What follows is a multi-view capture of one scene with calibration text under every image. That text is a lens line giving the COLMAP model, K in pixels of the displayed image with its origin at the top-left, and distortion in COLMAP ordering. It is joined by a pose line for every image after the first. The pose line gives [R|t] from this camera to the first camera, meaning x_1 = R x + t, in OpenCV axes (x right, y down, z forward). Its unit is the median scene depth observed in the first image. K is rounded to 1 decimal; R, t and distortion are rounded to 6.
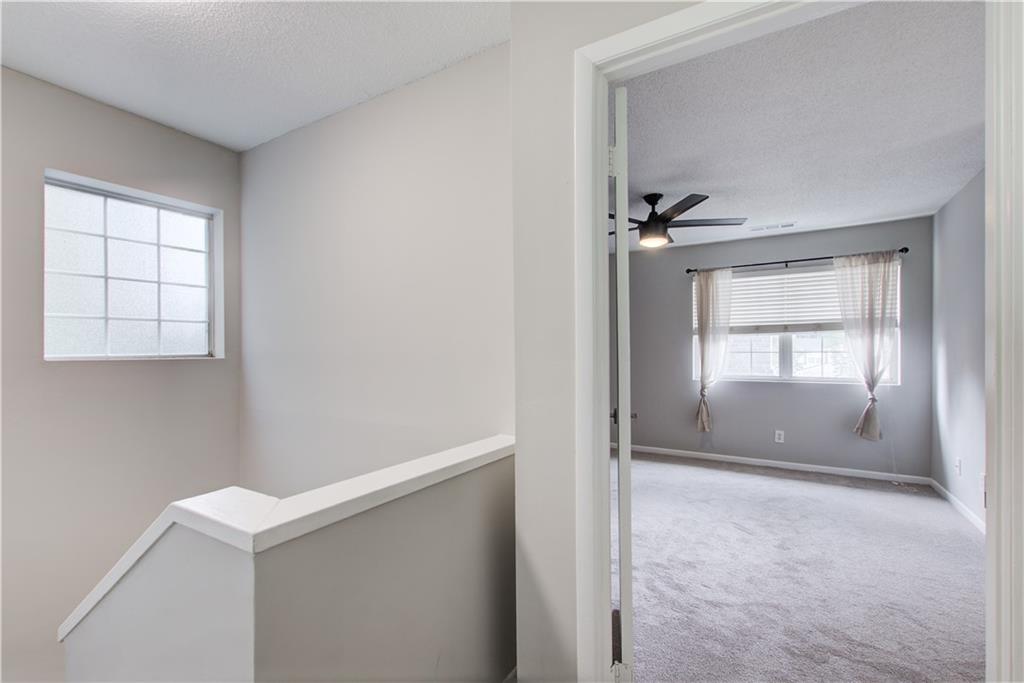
lens RADIAL K [[450.5, 0, 515.4], [0, 450.5, 347.6], [0, 0, 1]] dist [0.016740, -0.006791]
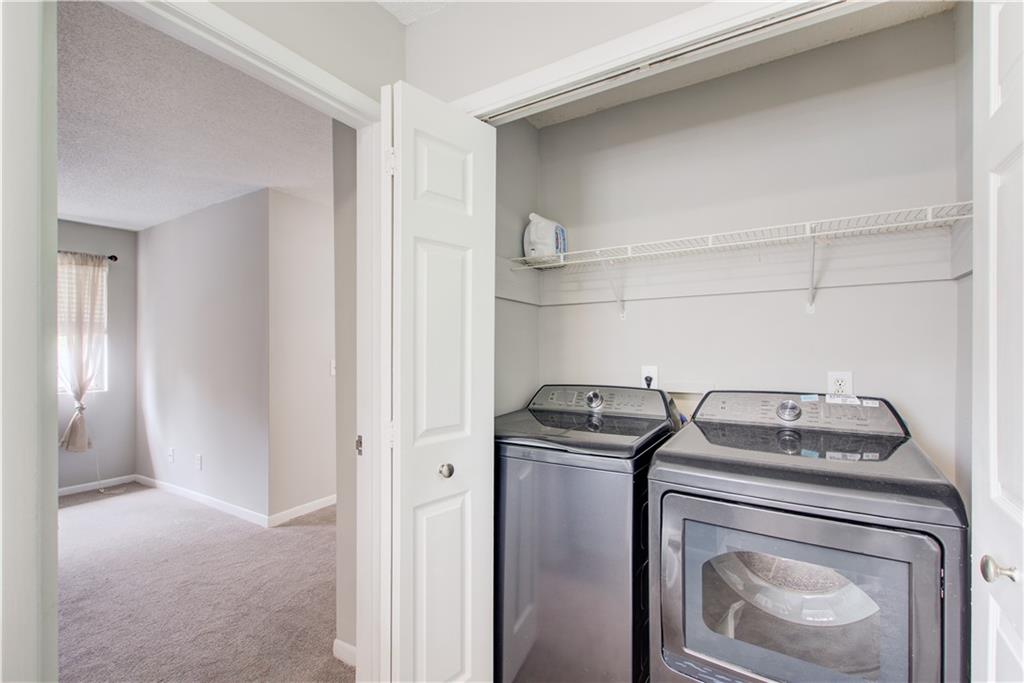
lens RADIAL K [[450.1, 0, 512.0], [0, 450.1, 341.5], [0, 0, 1]] dist [0.007897, -0.007480]
pose [[0.018956, 0.018359, 0.999652, -0.132117], [0.007352, 0.999802, -0.018501, -0.001099], [-0.999793, 0.007700, 0.018817, 0.081862]]
